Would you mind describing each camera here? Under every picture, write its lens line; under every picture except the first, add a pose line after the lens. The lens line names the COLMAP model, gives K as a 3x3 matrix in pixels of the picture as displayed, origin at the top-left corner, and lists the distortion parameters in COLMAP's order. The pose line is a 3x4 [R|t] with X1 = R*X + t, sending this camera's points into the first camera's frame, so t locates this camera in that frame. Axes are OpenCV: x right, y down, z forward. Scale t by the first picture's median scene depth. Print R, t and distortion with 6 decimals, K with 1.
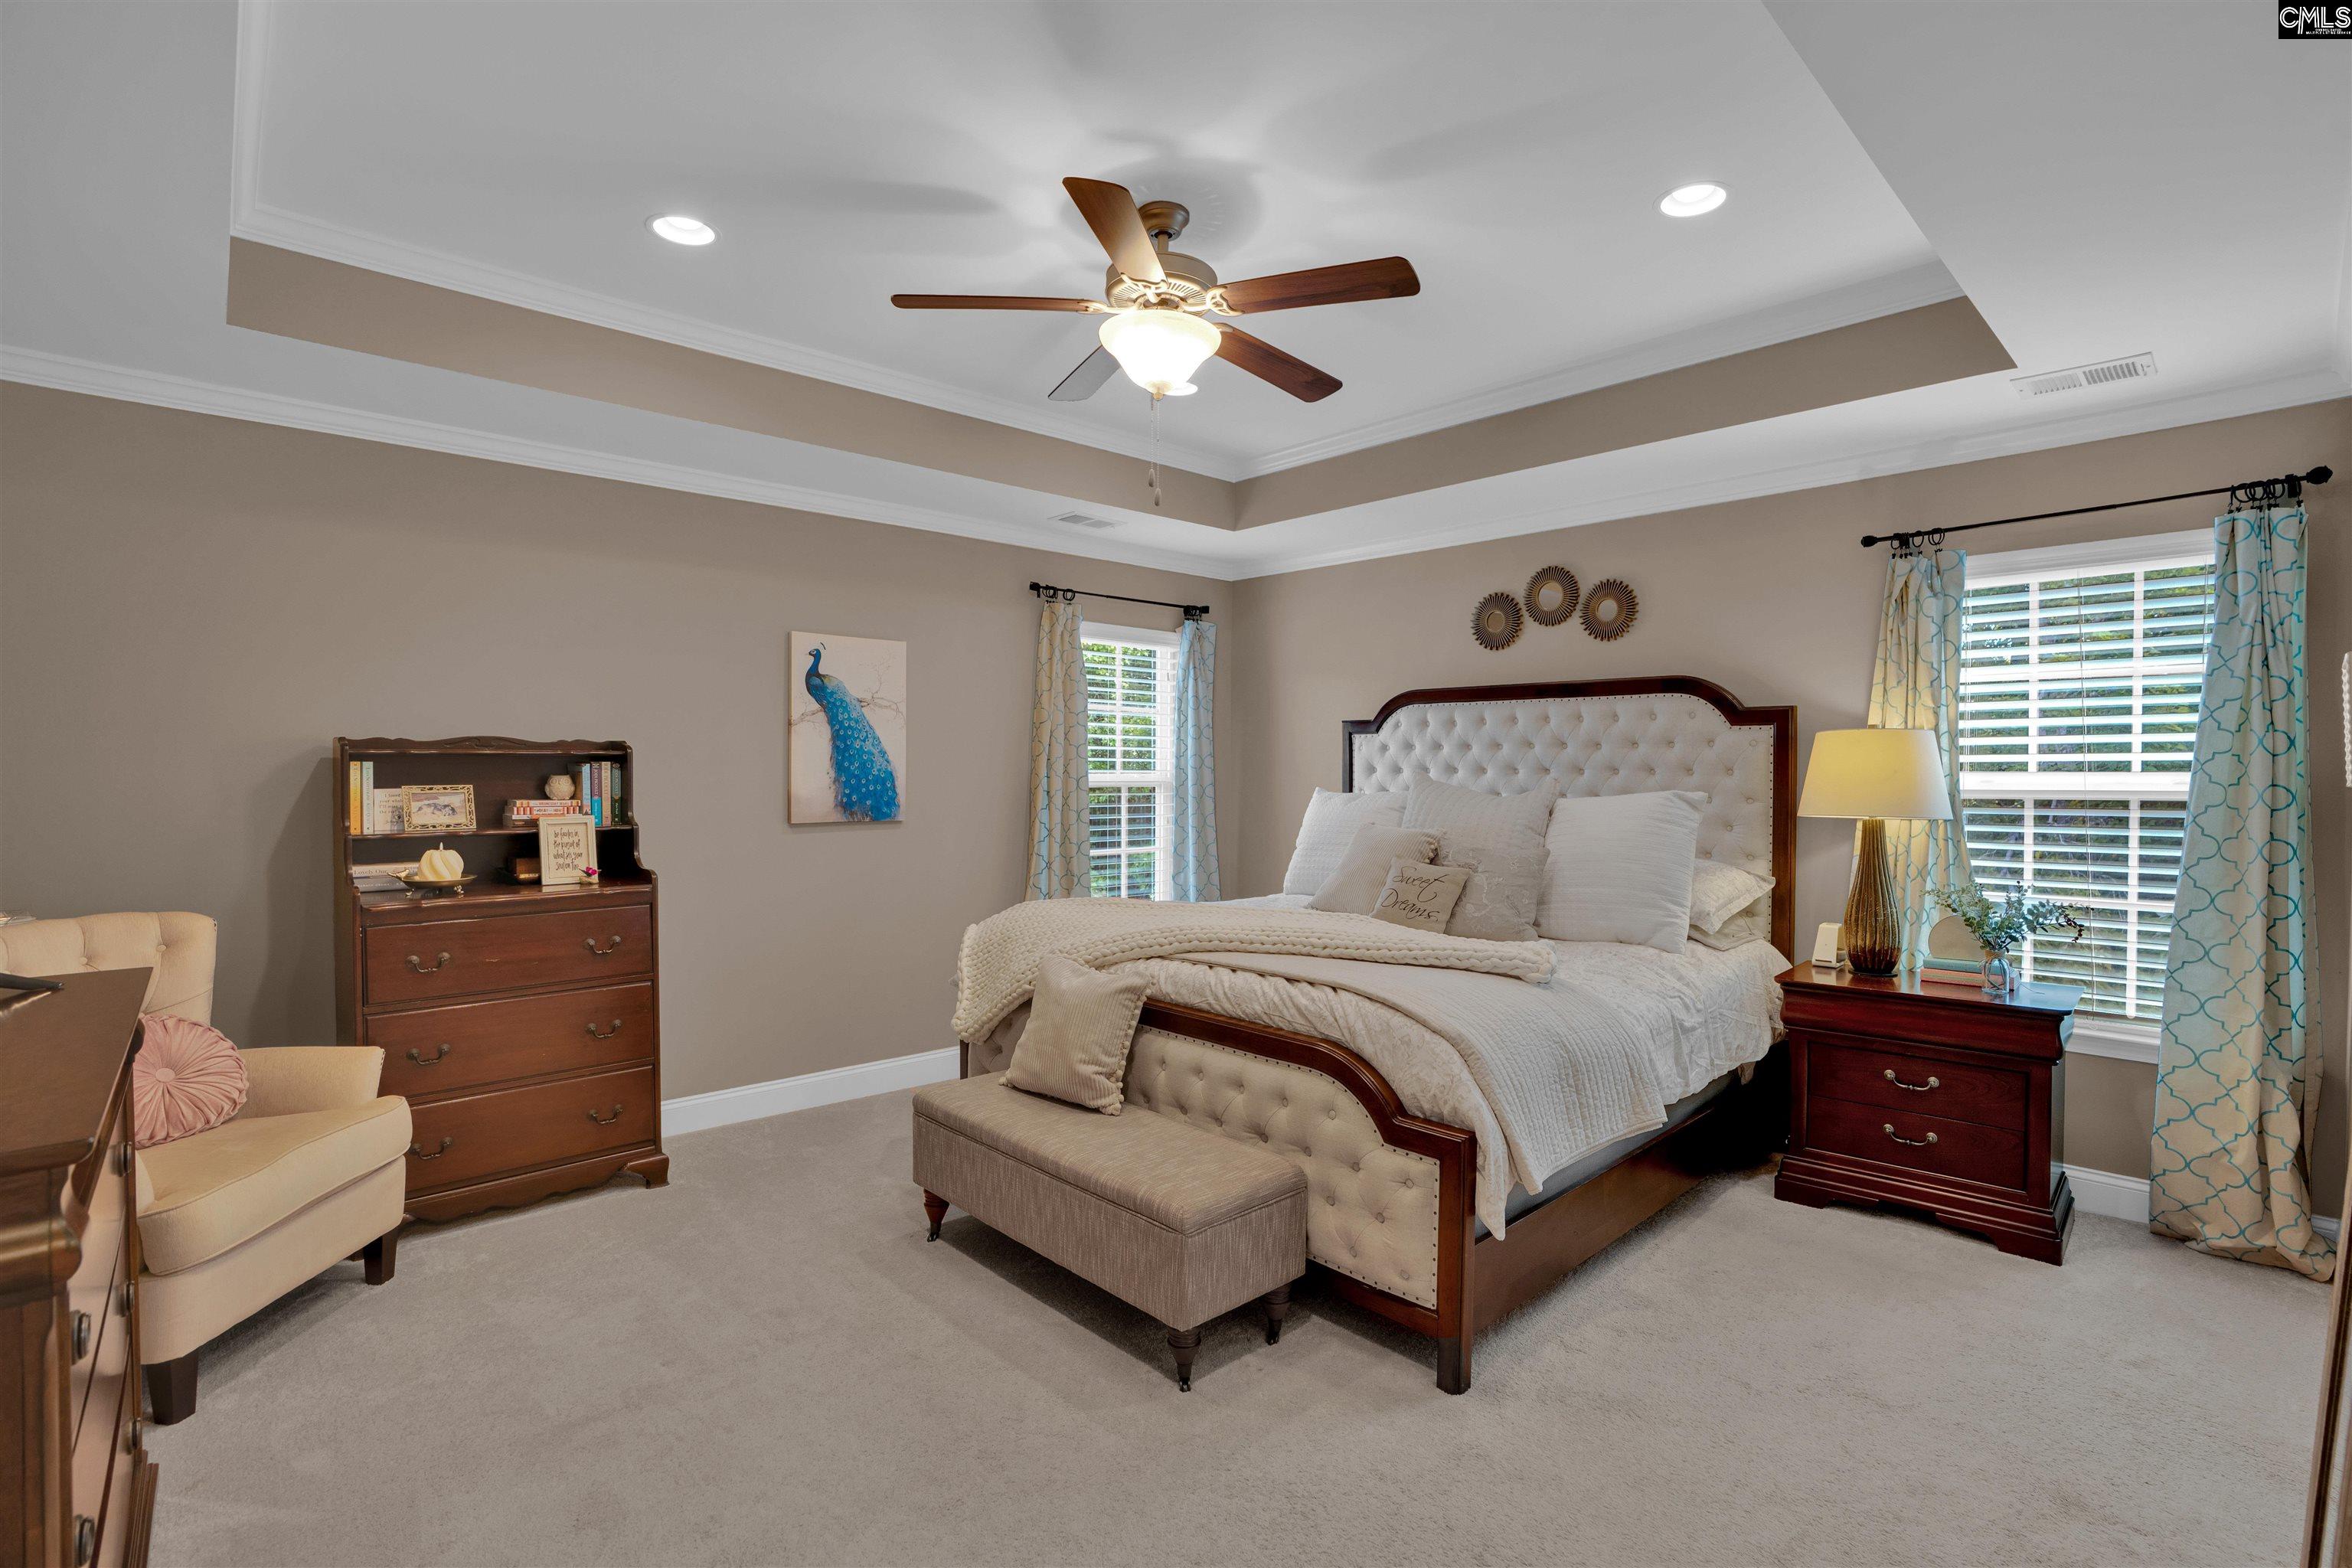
lens RADIAL K [[1114.8, 0, 1216.0], [0, 1114.8, 791.7], [0, 0, 1]] dist [-0.027746, -0.000224]
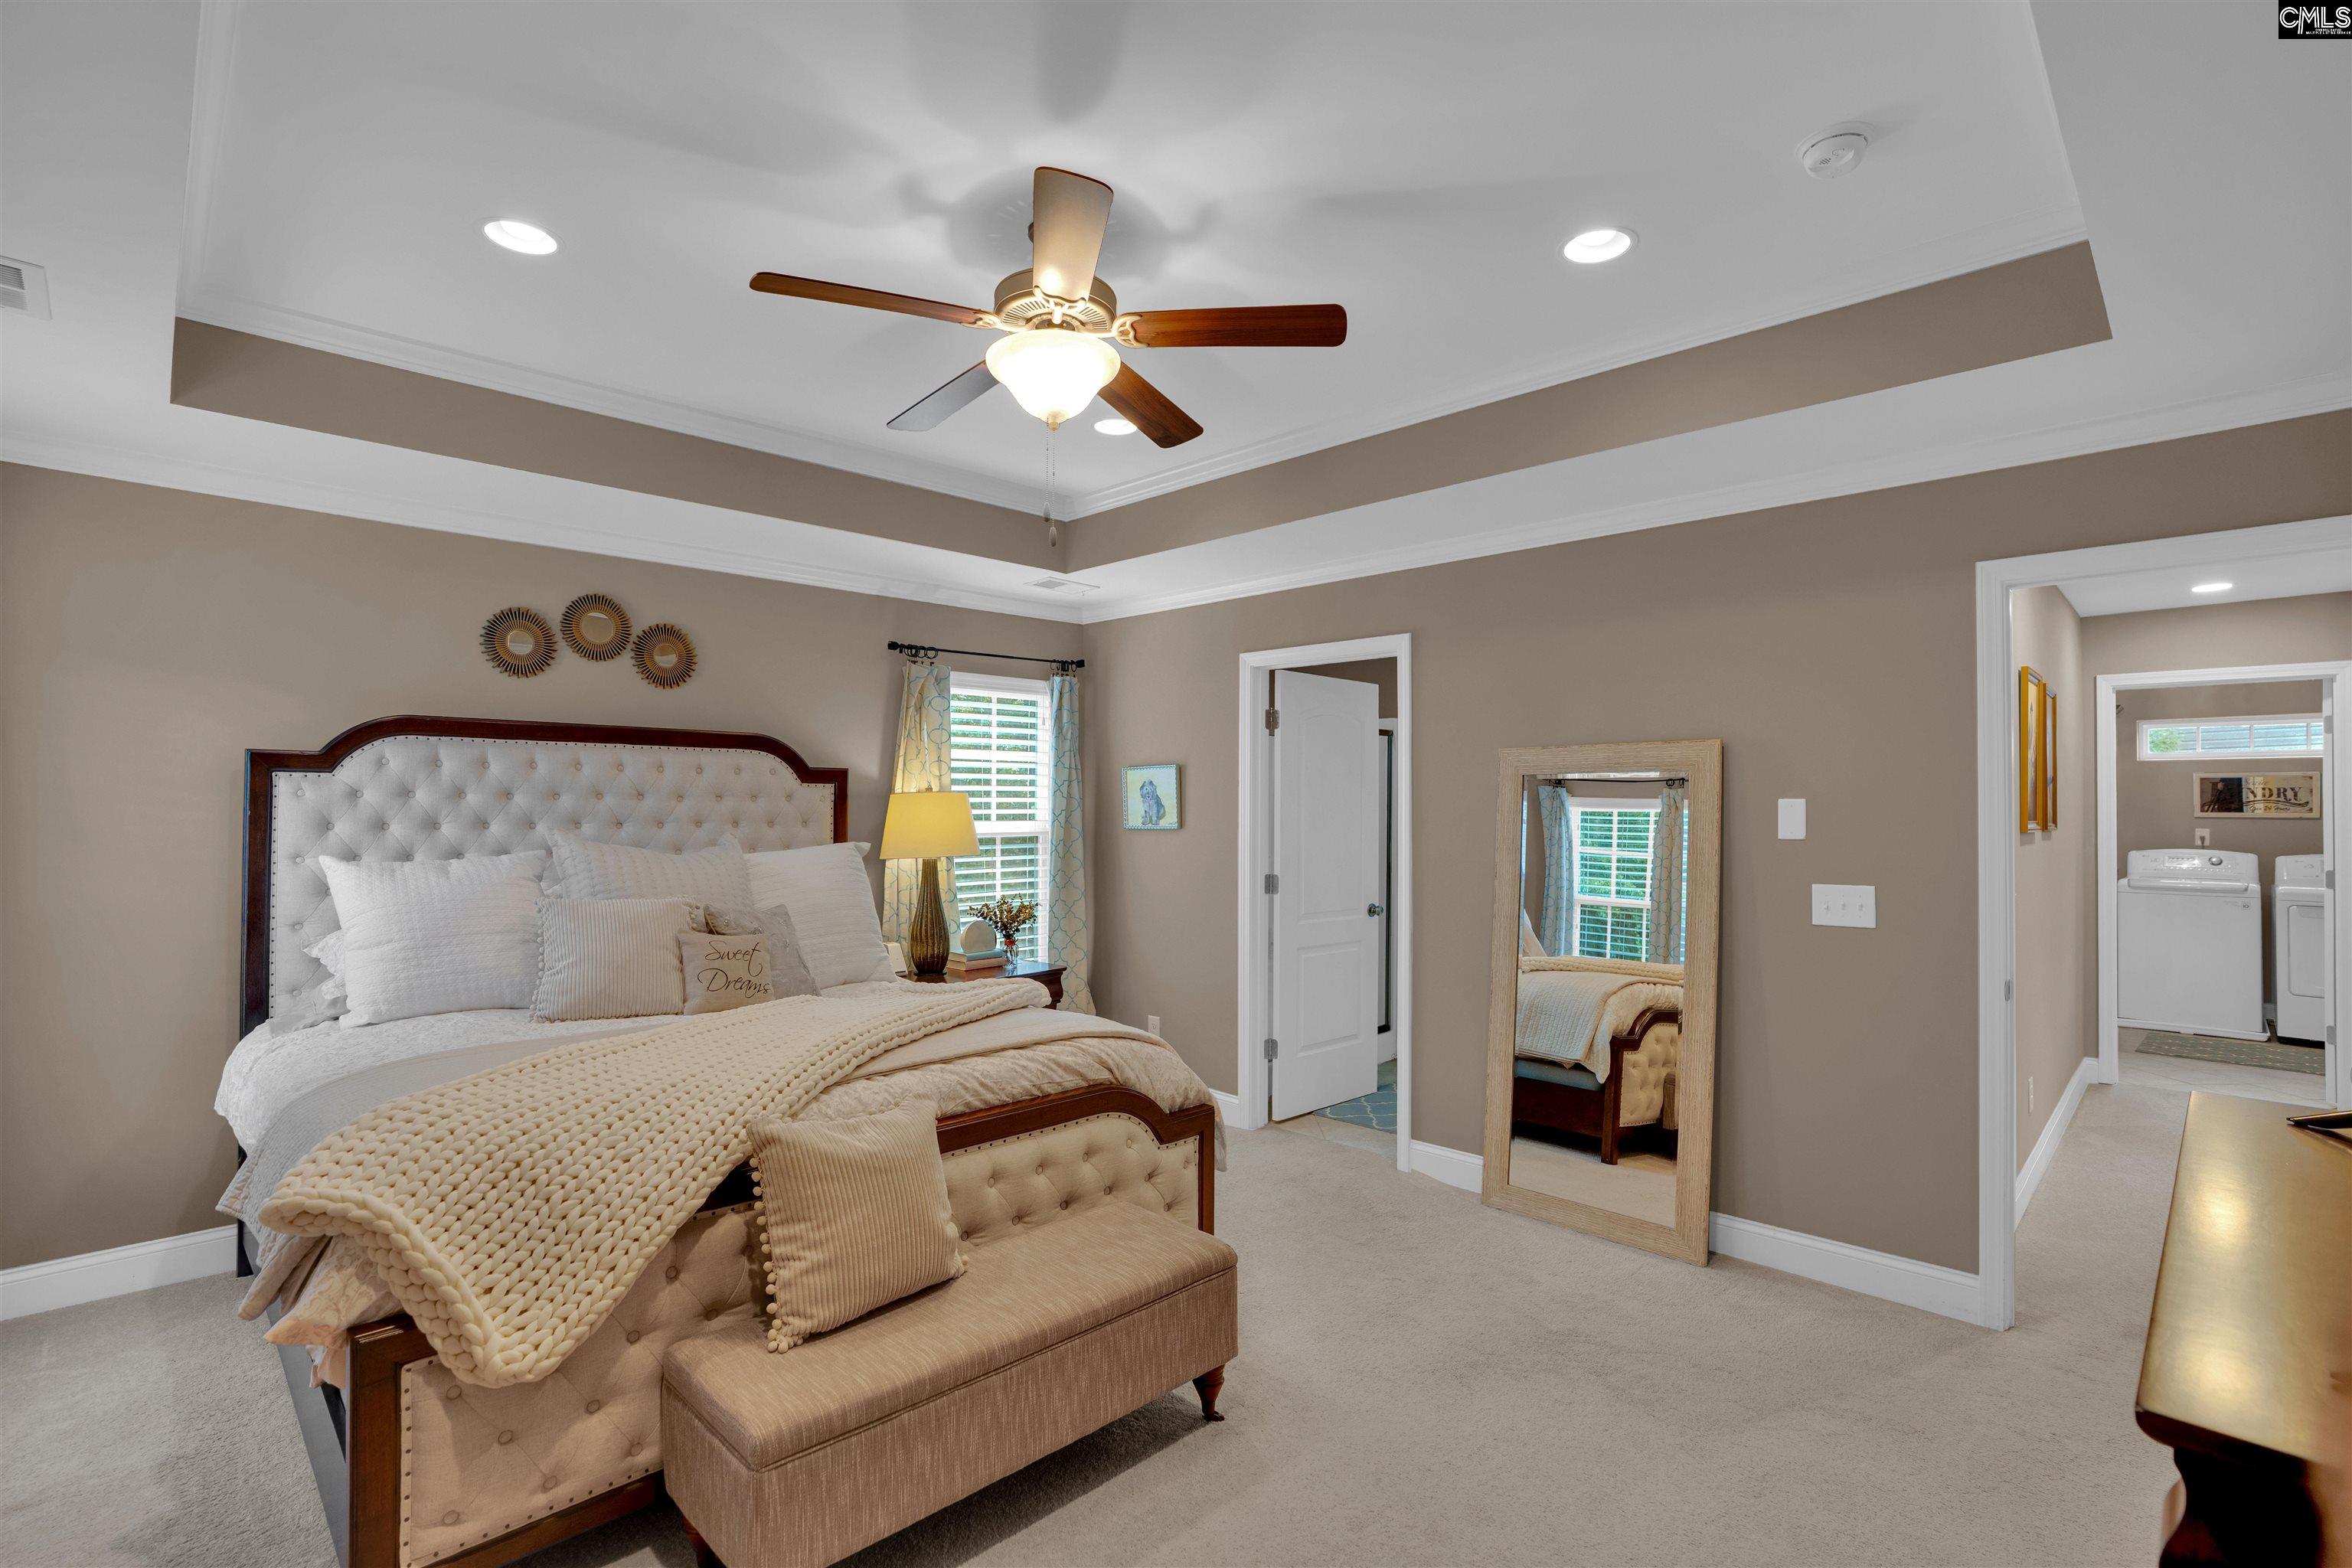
lens RADIAL K [[1118.7, 0, 1176.0], [0, 1118.7, 784.0], [0, 0, 1]] dist [-0.084797, 0.000066]
pose [[-0.044783, 0.021102, 0.998774, -0.802941], [0.021703, 0.999561, -0.020145, -0.033004], [-0.998761, 0.020775, -0.045221, 0.801088]]
